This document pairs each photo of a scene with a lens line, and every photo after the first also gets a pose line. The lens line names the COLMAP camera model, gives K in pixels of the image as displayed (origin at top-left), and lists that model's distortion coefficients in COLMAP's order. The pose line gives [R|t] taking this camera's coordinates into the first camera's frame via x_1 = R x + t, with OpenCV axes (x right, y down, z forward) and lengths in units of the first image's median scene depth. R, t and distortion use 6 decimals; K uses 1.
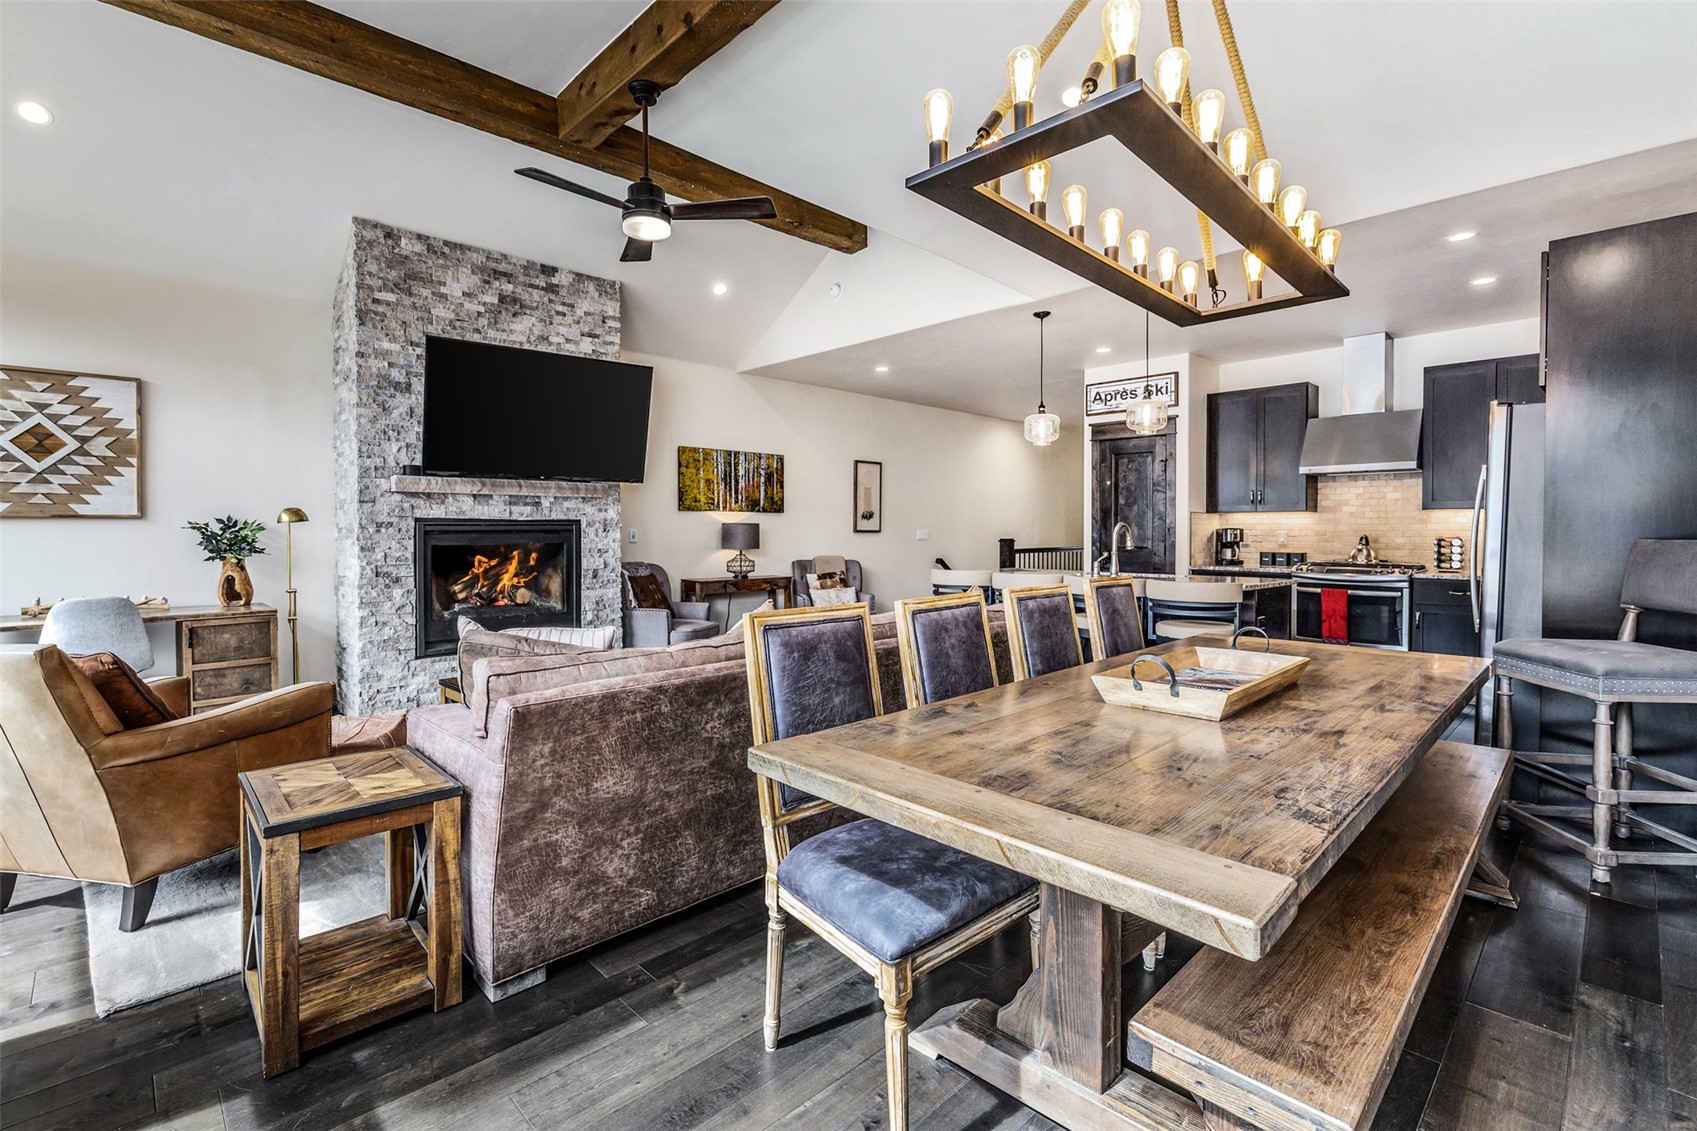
lens RADIAL K [[776.5, 0, 848.1], [0, 776.5, 551.8], [0, 0, 1]] dist [-0.004497, 0.004475]
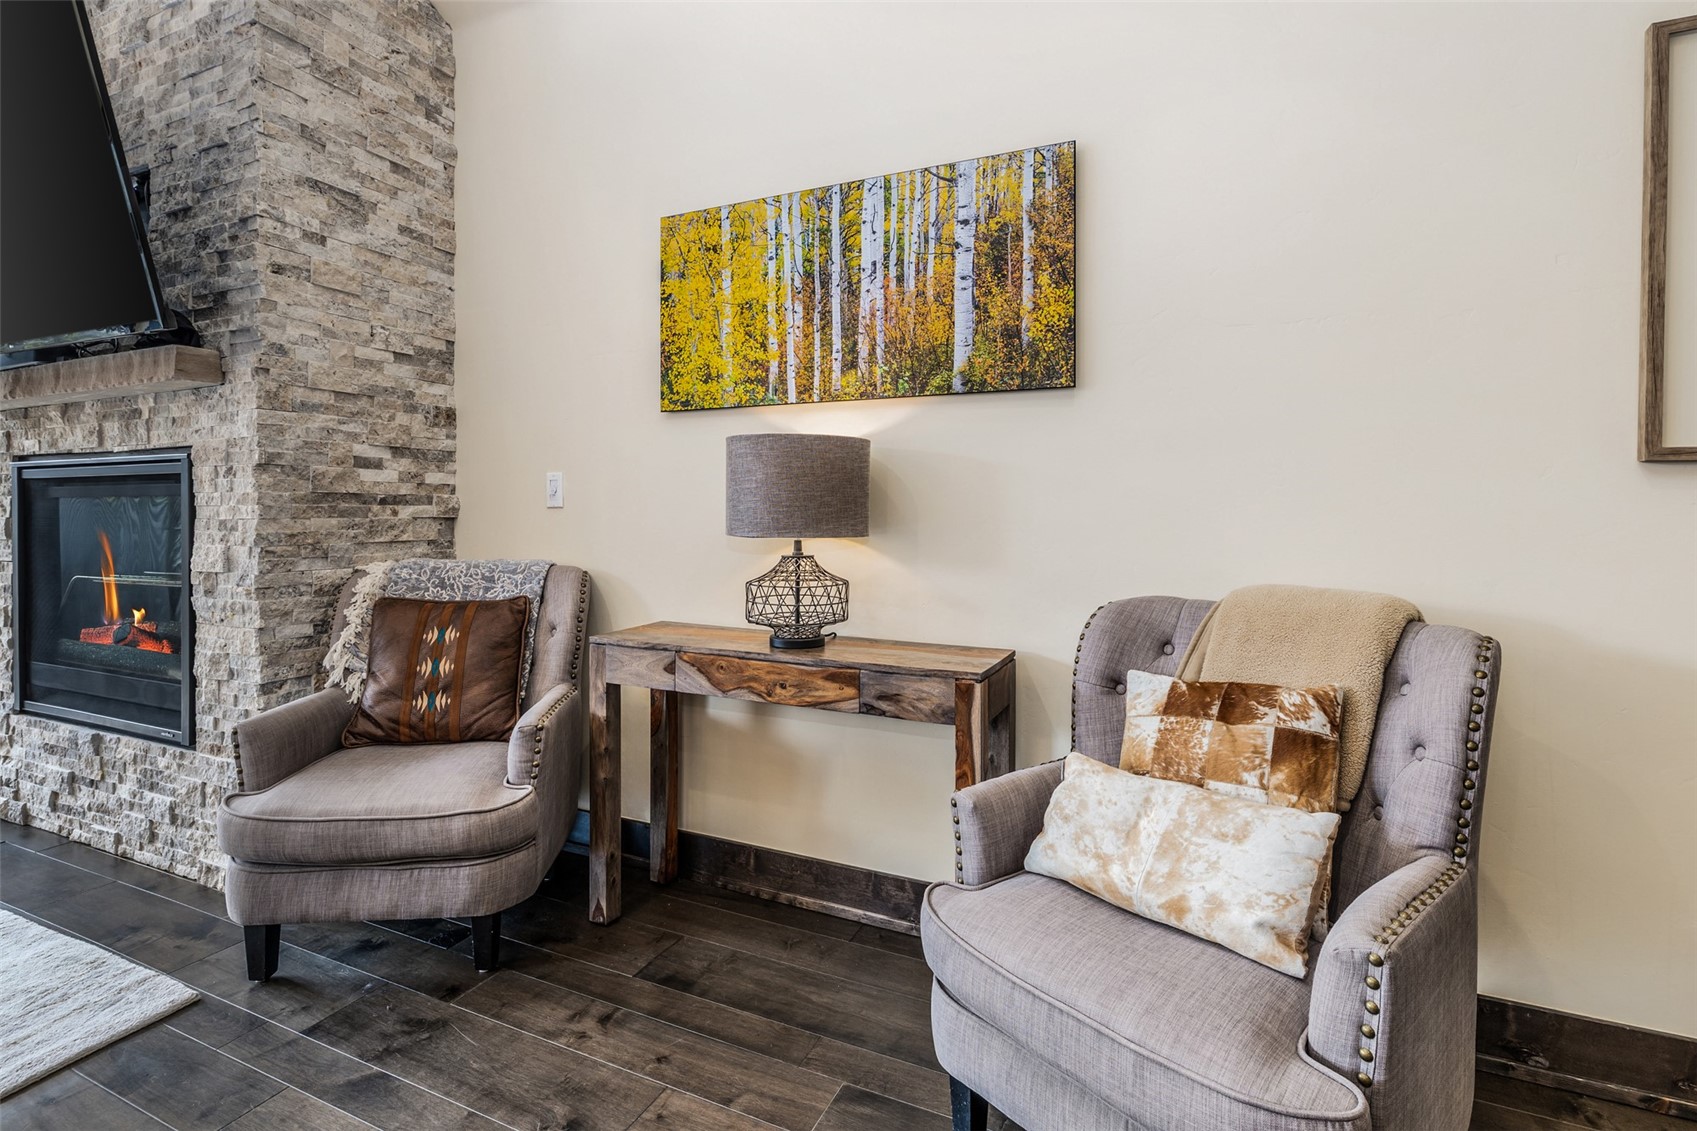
lens RADIAL K [[776.5, 0, 873.1], [0, 776.5, 517.2], [0, 0, 1]] dist [-0.004497, 0.004475]
pose [[0.367380, 0.015960, -0.929934, 0.185645], [-0.023684, 0.999689, 0.007801, -0.019437], [0.929769, 0.019159, 0.367644, 1.418151]]
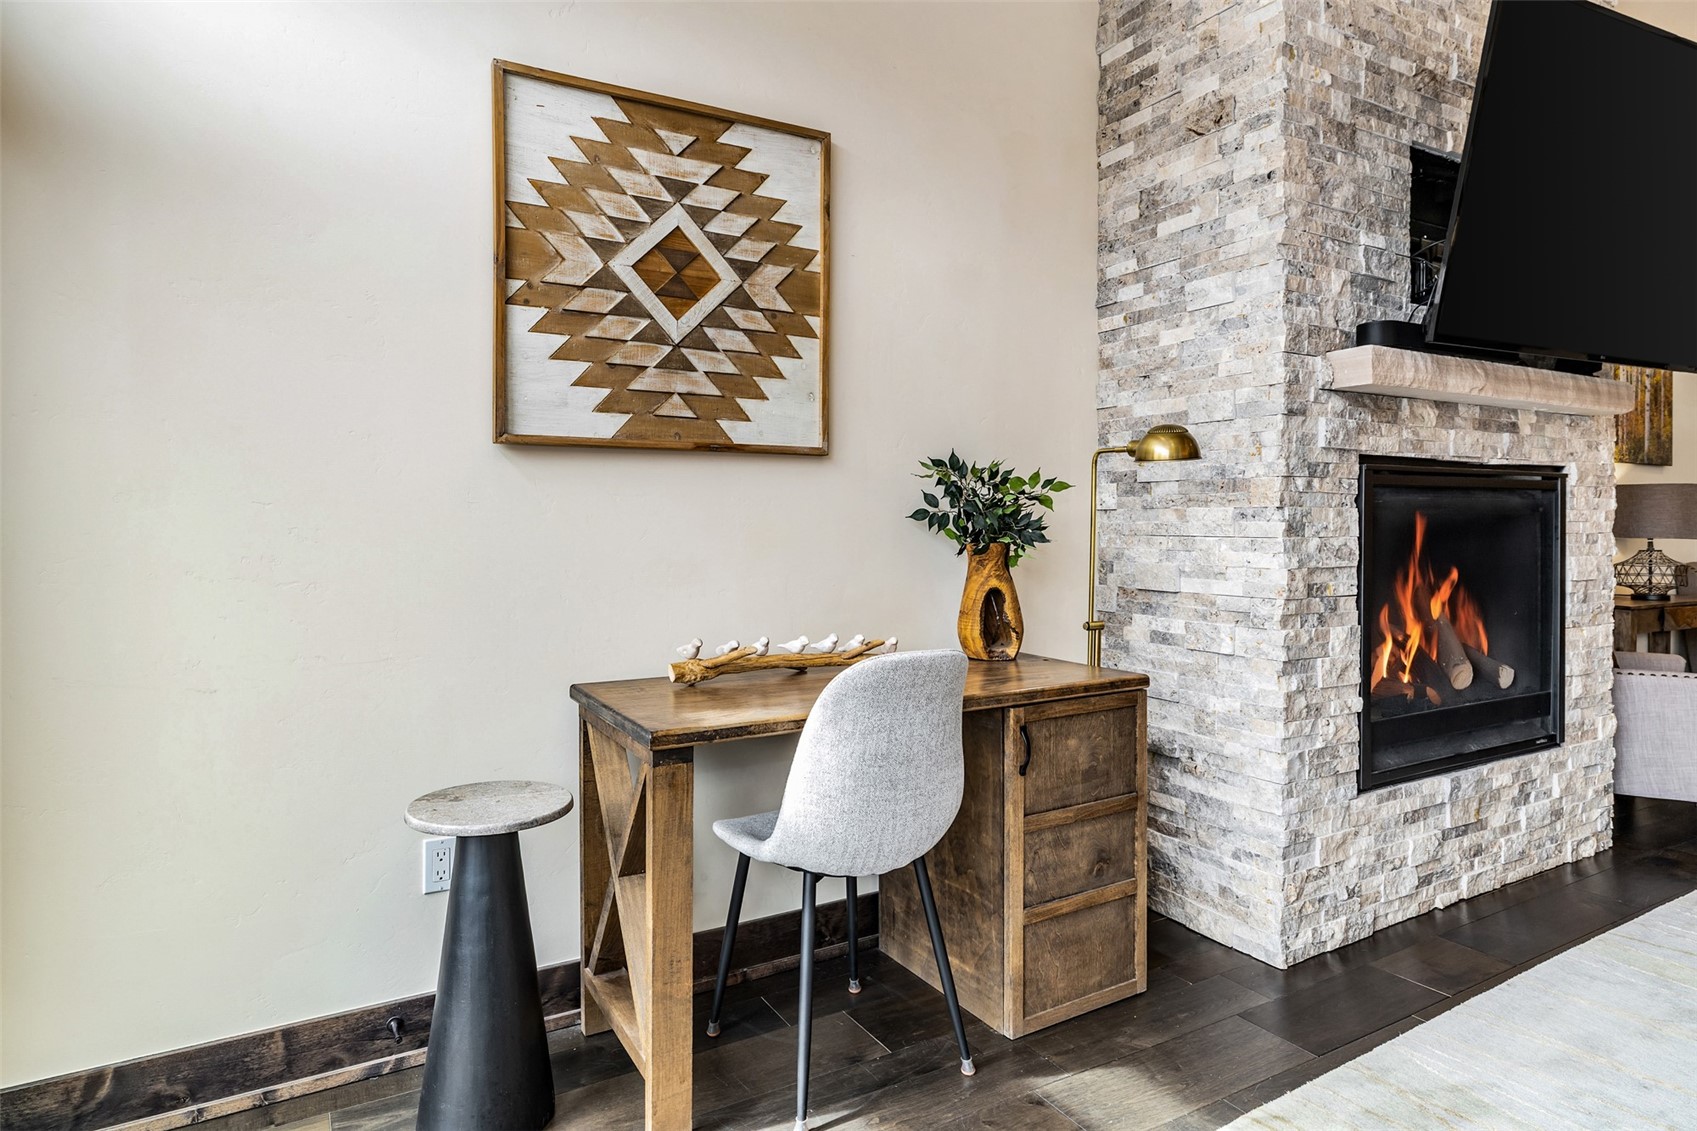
lens RADIAL K [[981.0, 0, 844.0], [0, 981.0, 555.6], [0, 0, 1]] dist [0.002518, 0.000452]
pose [[0.970442, 0.008869, -0.241171, -0.727795], [-0.006978, 0.999938, 0.008693, 0.007722], [0.241233, -0.006753, 0.970444, 0.441996]]
